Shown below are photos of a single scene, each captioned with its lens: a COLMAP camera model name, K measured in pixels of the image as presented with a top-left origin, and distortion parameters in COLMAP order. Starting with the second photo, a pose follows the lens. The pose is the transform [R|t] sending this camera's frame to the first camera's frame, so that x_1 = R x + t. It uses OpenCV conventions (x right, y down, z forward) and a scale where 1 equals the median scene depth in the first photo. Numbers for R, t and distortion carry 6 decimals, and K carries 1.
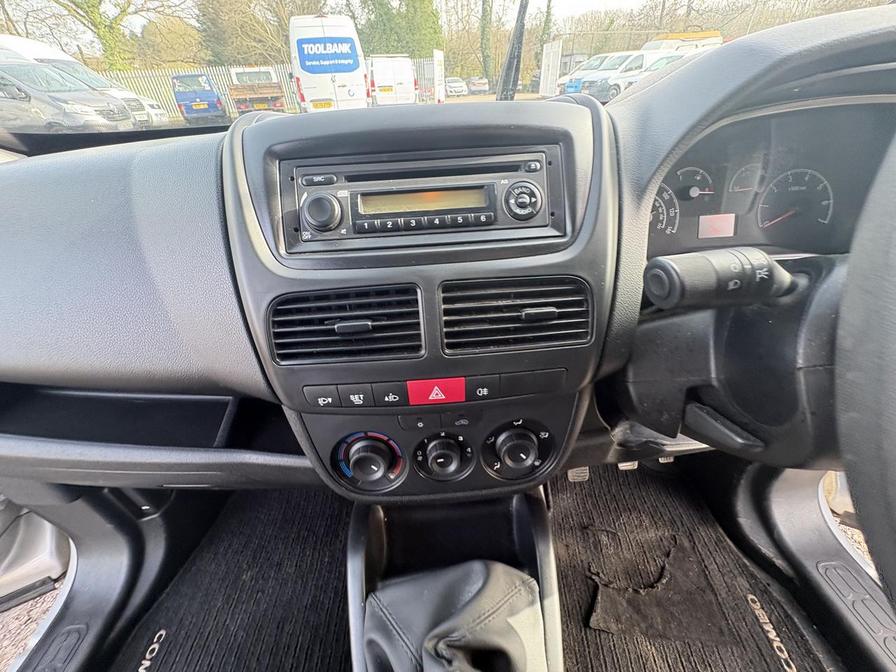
lens RADIAL K [[356.9, 0, 449.0], [0, 356.9, 335.5], [0, 0, 1]] dist [-0.000201, -0.000174]
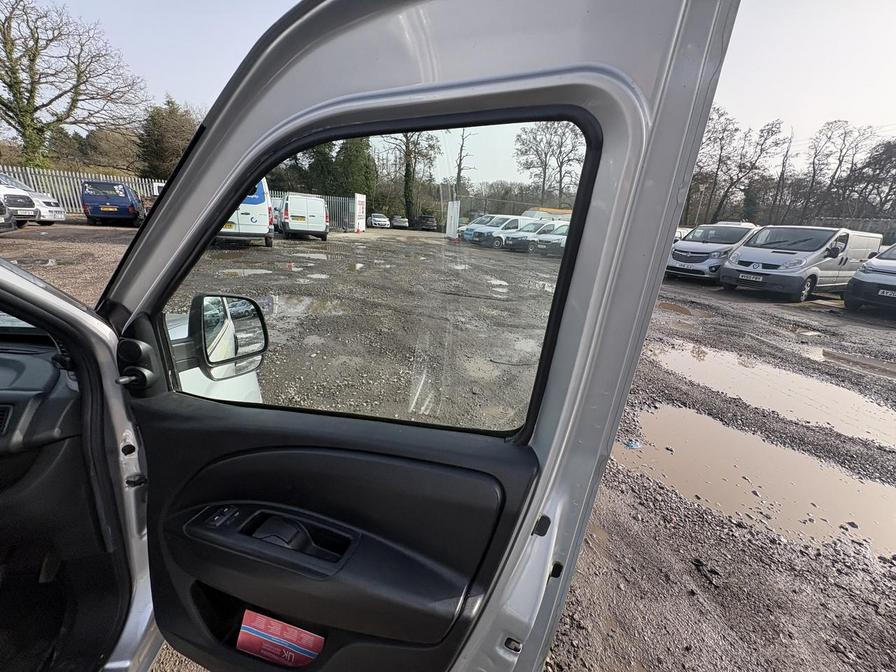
lens RADIAL K [[355.5, 0, 448.0], [0, 355.5, 336.0], [0, 0, 1]] dist [-0.000802, 0.000284]
pose [[0.980626, 0.063538, 0.185297, 0.152920], [-0.006595, 0.956106, -0.292947, -0.010447], [-0.195777, 0.286049, 0.938002, -0.064609]]
